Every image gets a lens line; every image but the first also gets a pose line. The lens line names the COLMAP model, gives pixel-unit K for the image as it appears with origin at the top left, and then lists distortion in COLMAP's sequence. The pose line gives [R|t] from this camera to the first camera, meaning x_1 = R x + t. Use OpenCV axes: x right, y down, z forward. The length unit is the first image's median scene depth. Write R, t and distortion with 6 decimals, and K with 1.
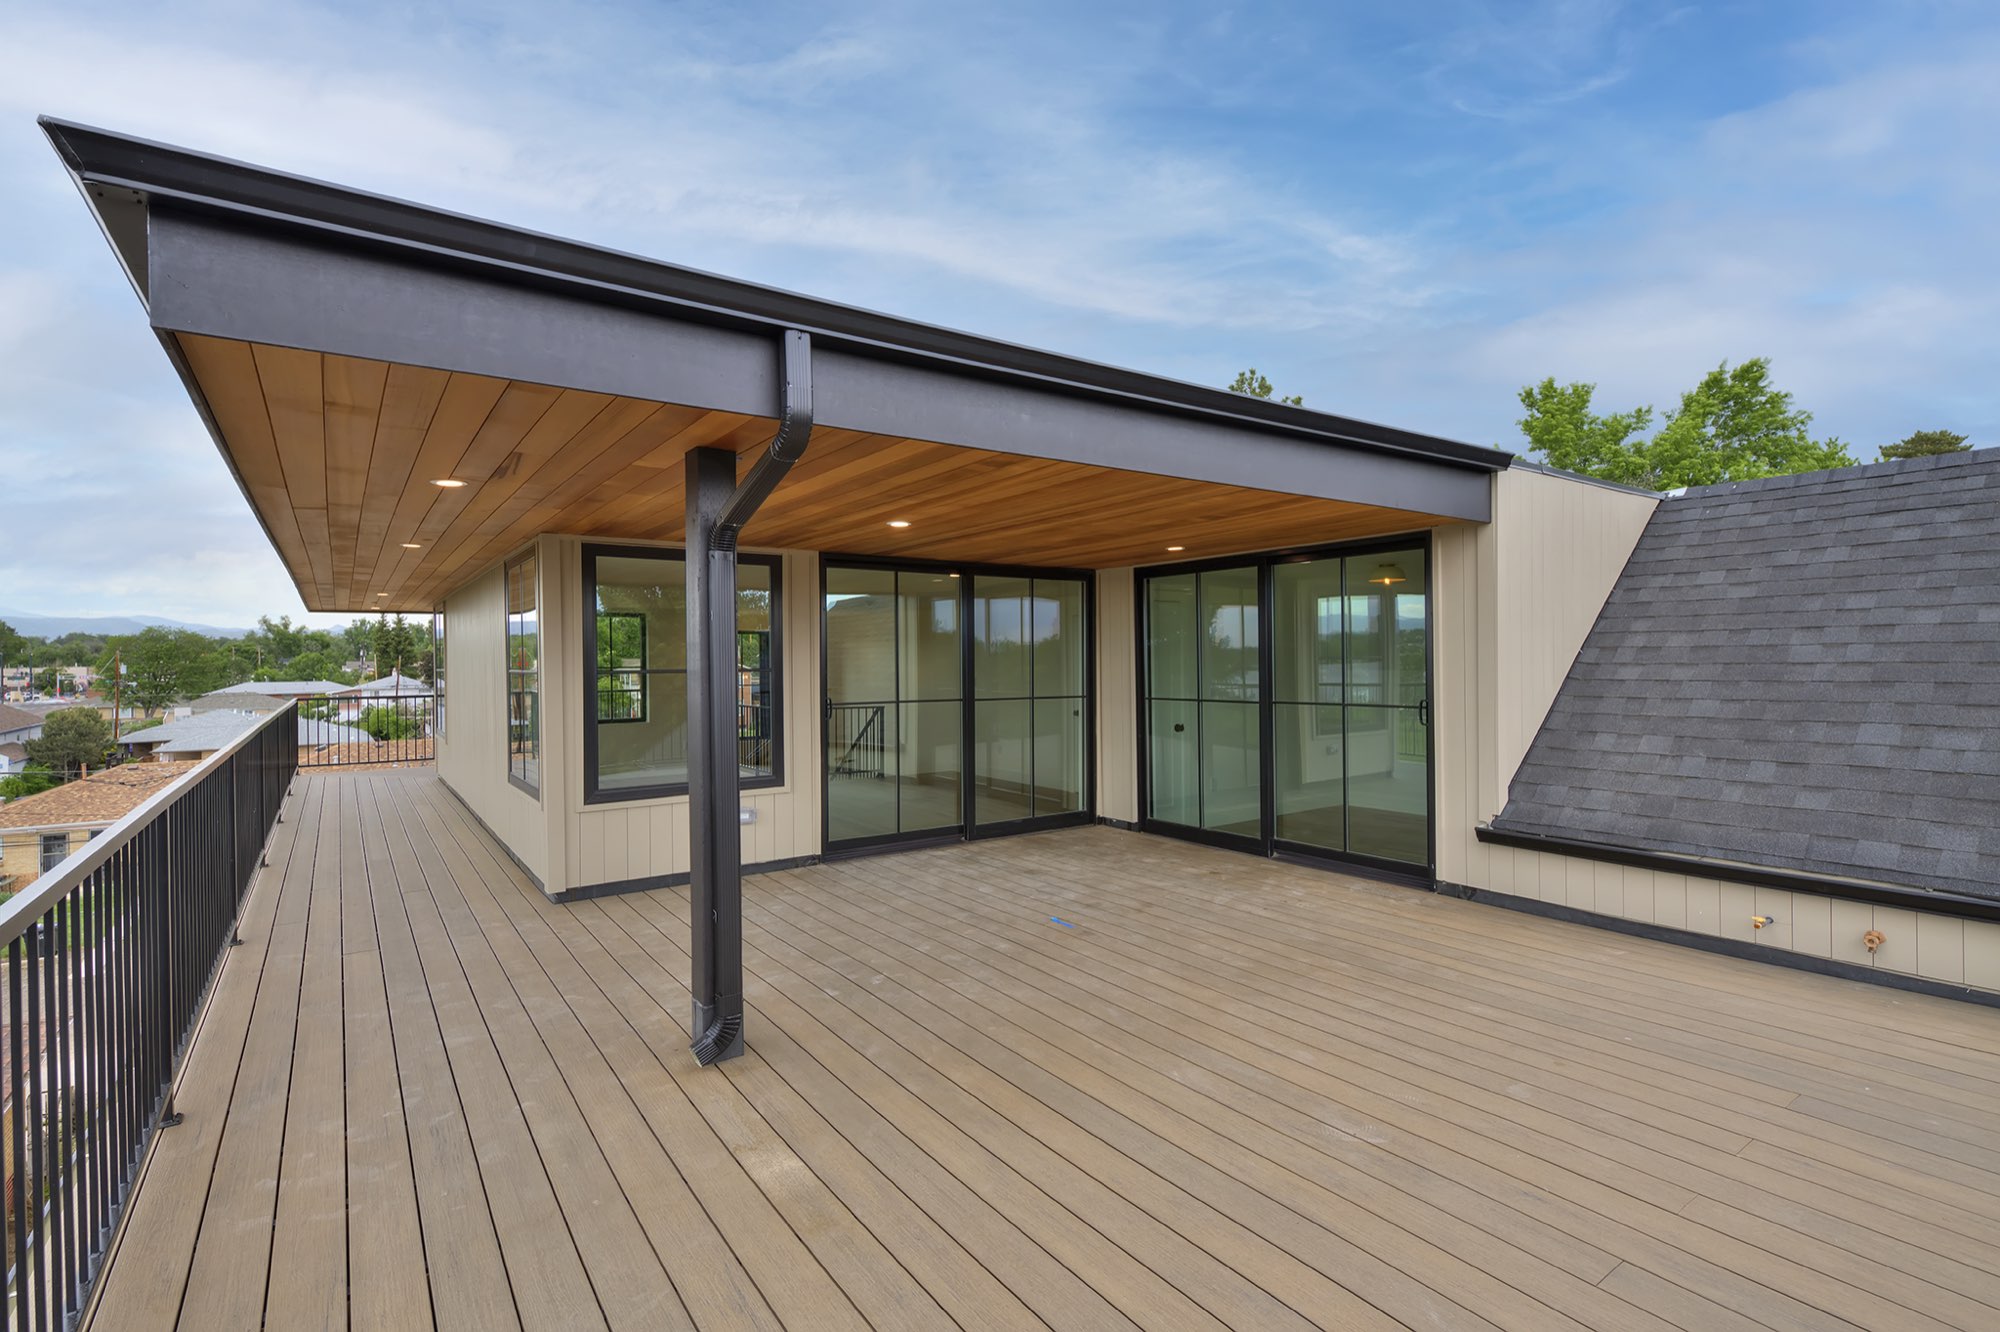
lens RADIAL K [[919.7, 0, 1022.3], [0, 919.7, 666.0], [0, 0, 1]] dist [0.000961, -0.000108]
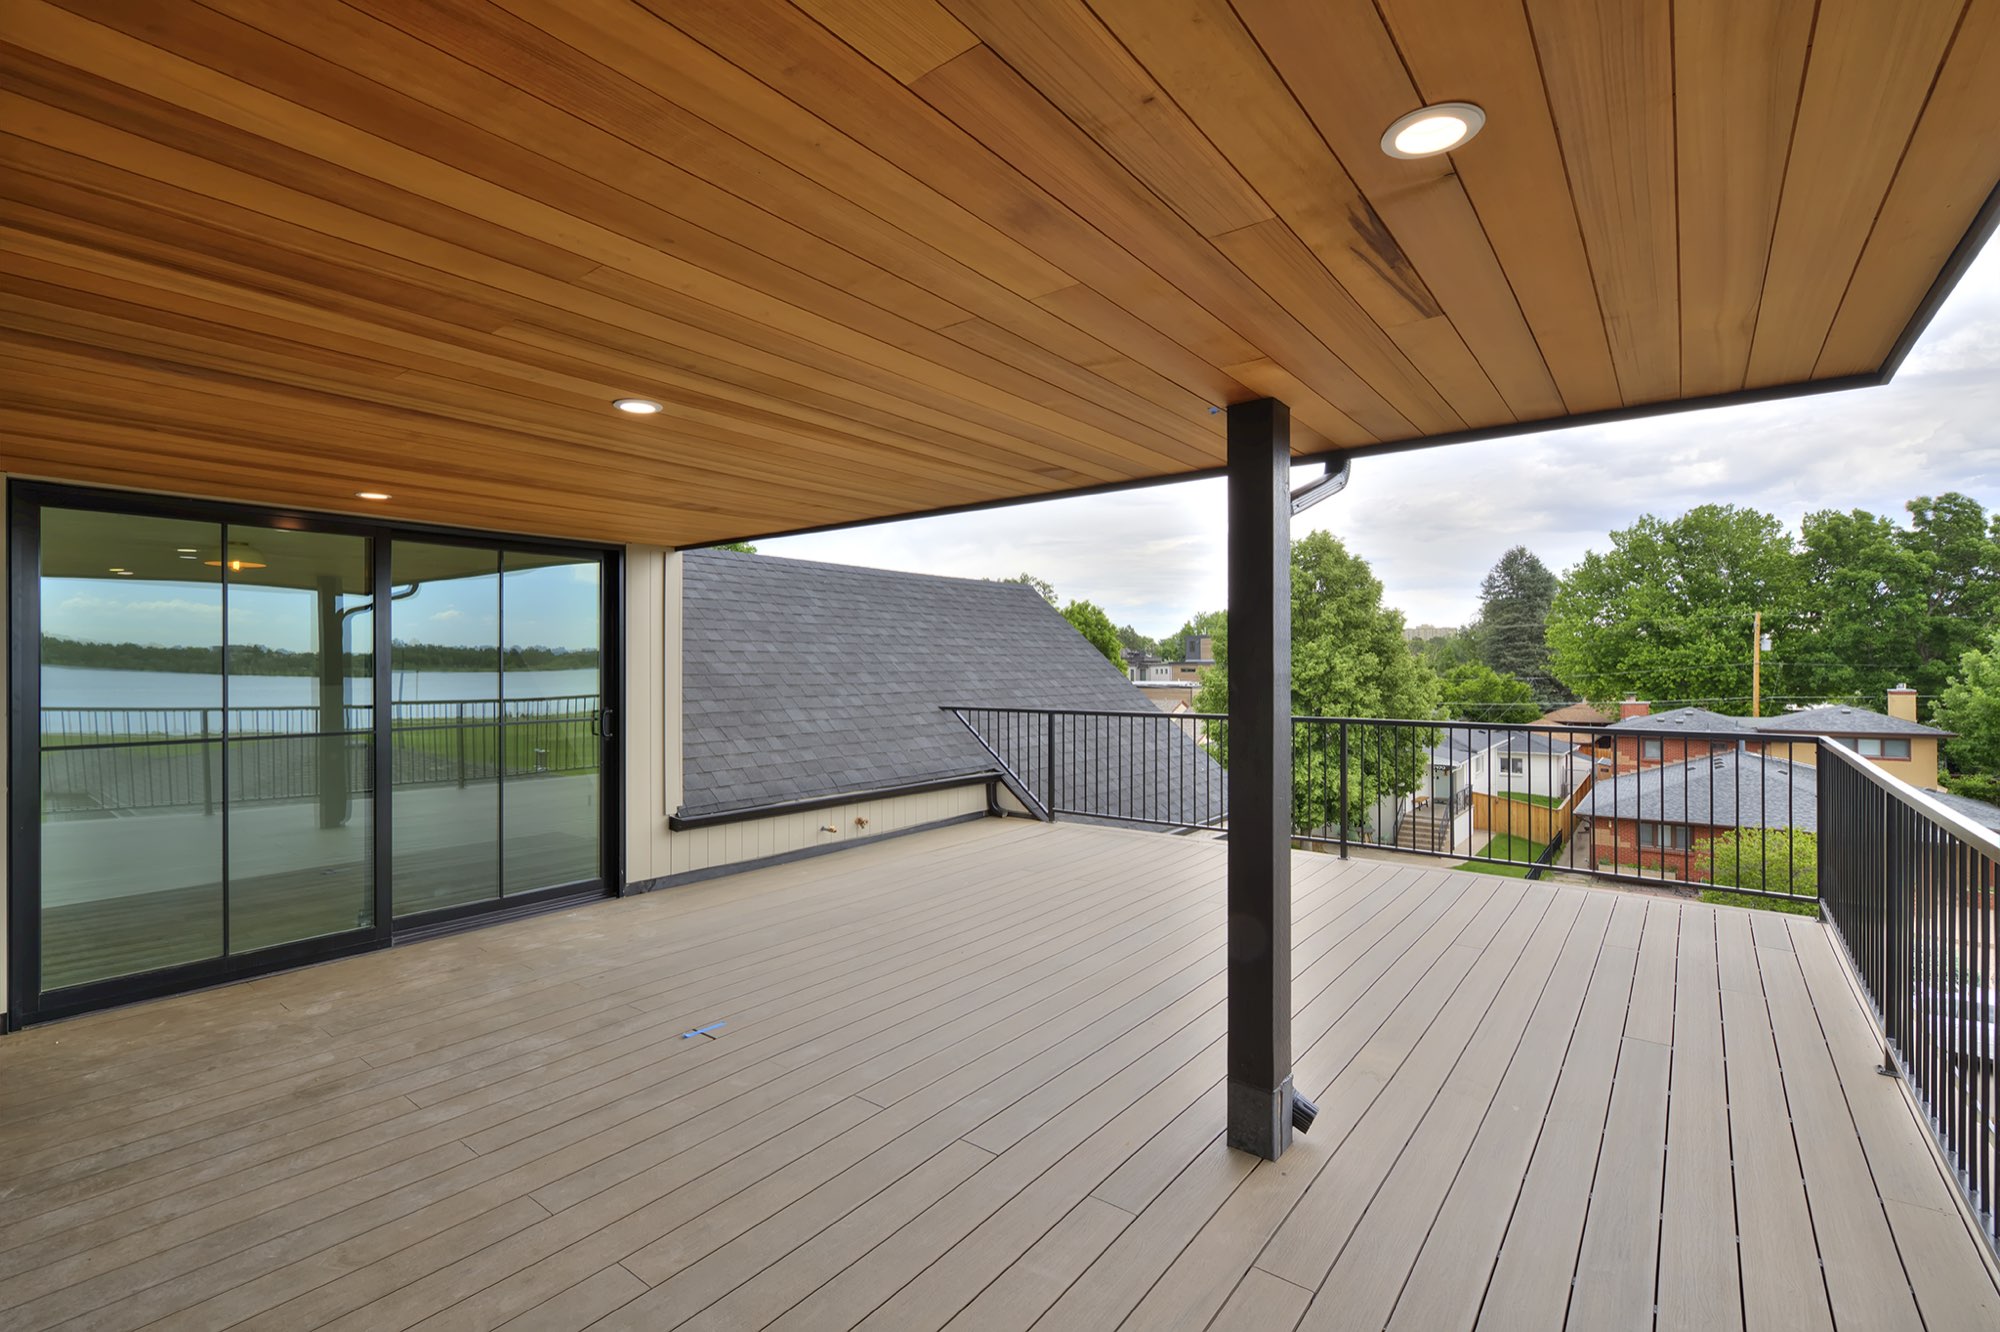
lens RADIAL K [[880.4, 0, 987.9], [0, 880.4, 670.5], [0, 0, 1]] dist [0.002702, 0.000224]
pose [[-0.253287, 0.007108, 0.967365, -0.701143], [0.013921, 0.999896, -0.003702, 0.002007], [-0.967291, 0.012529, -0.253360, 0.975325]]
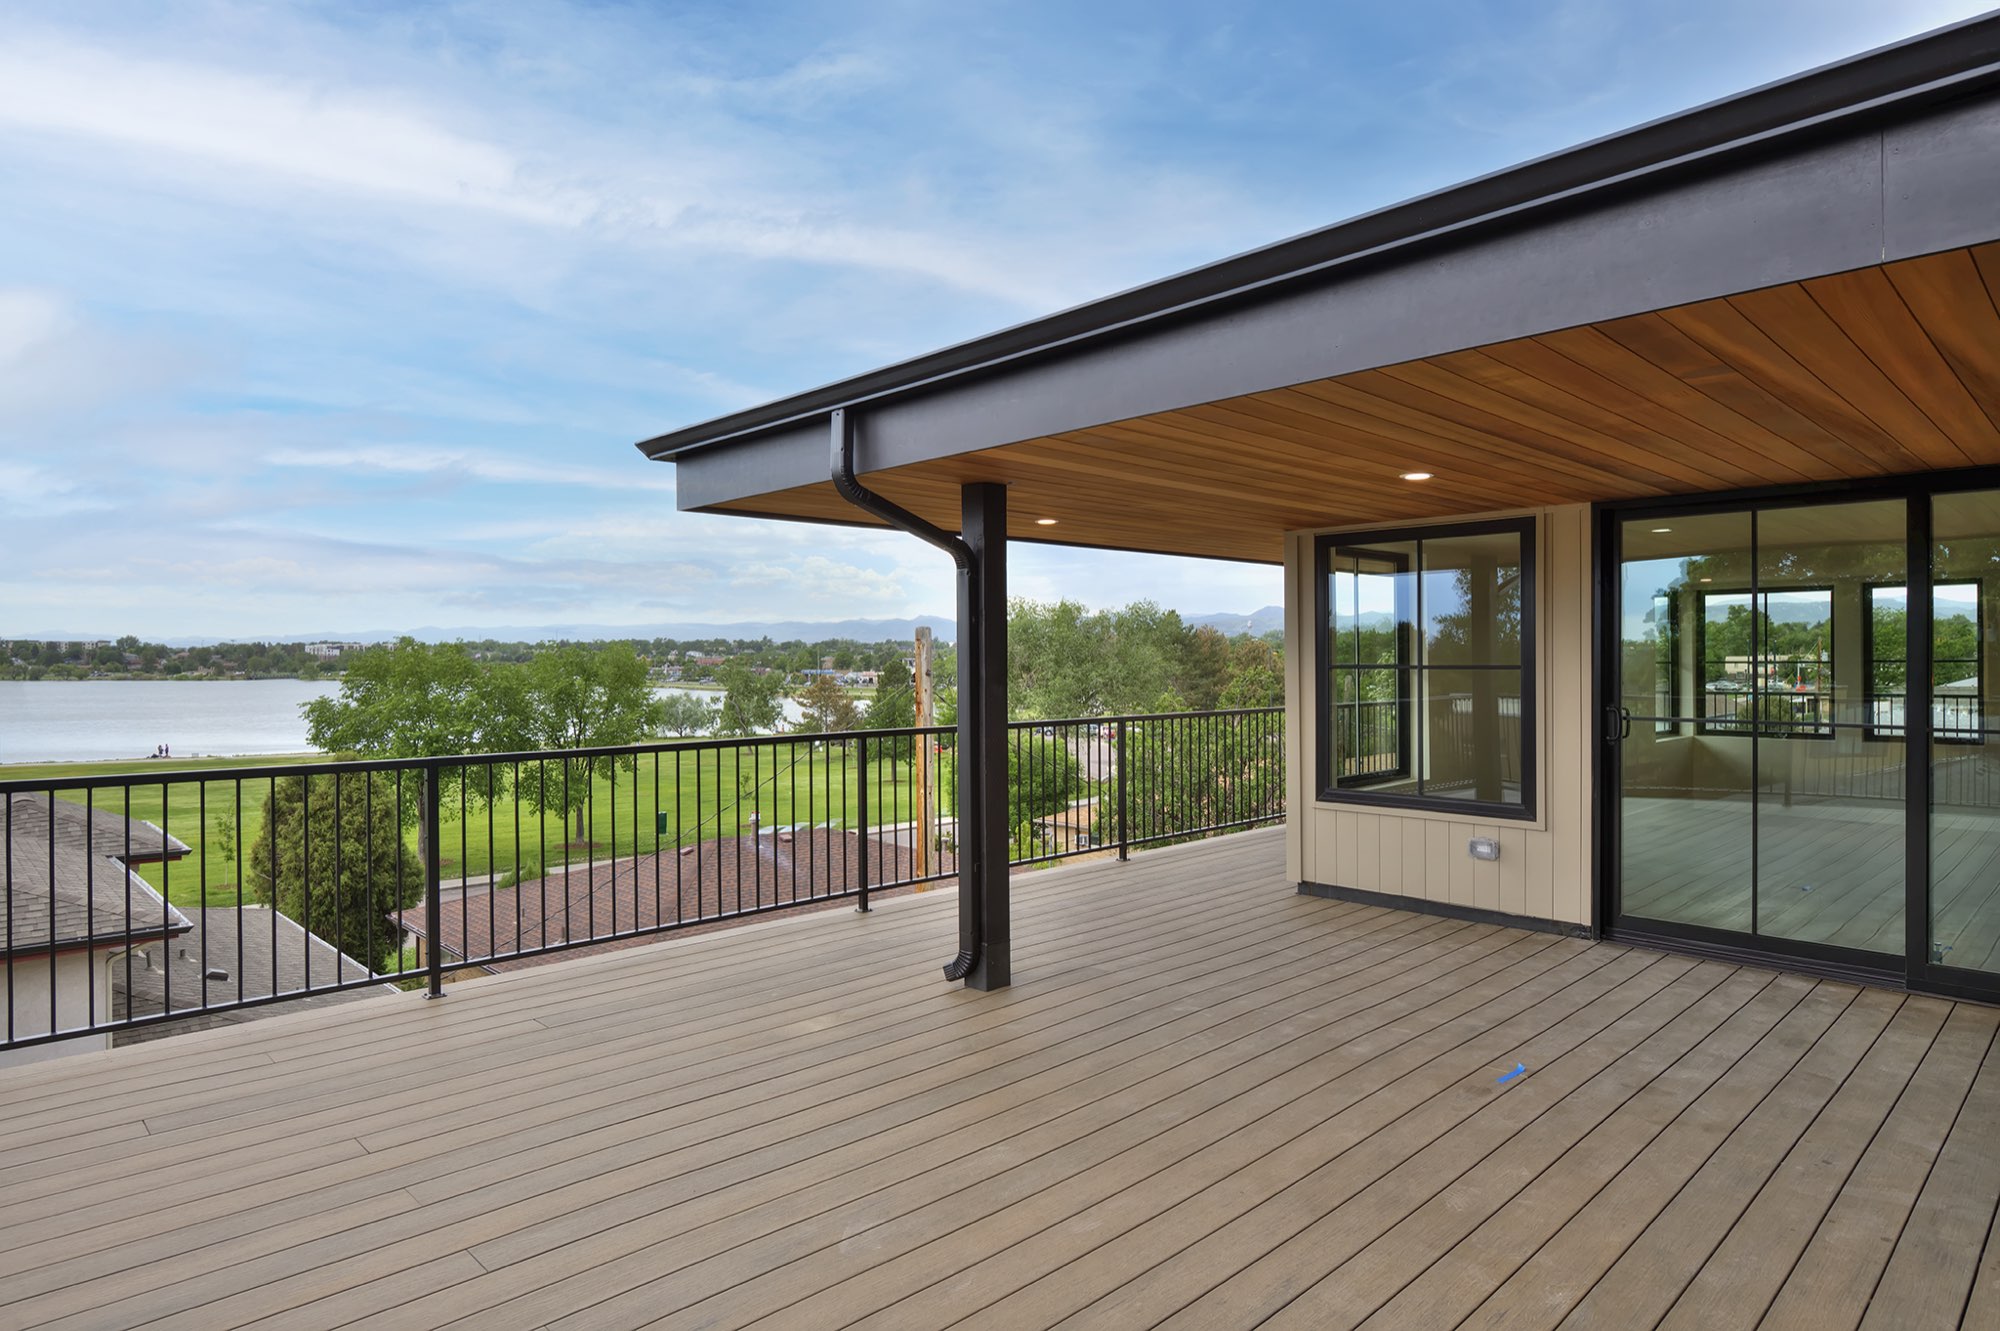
lens RADIAL K [[1154.2, 0, 1000.0], [0, 1154.2, 665.5], [0, 0, 1]] dist [-0.004379, -0.000590]
pose [[0.133451, 0.012351, -0.990978, 0.791729], [-0.001780, 0.999924, 0.012223, -0.010226], [0.991054, 0.000133, 0.133463, 0.557378]]
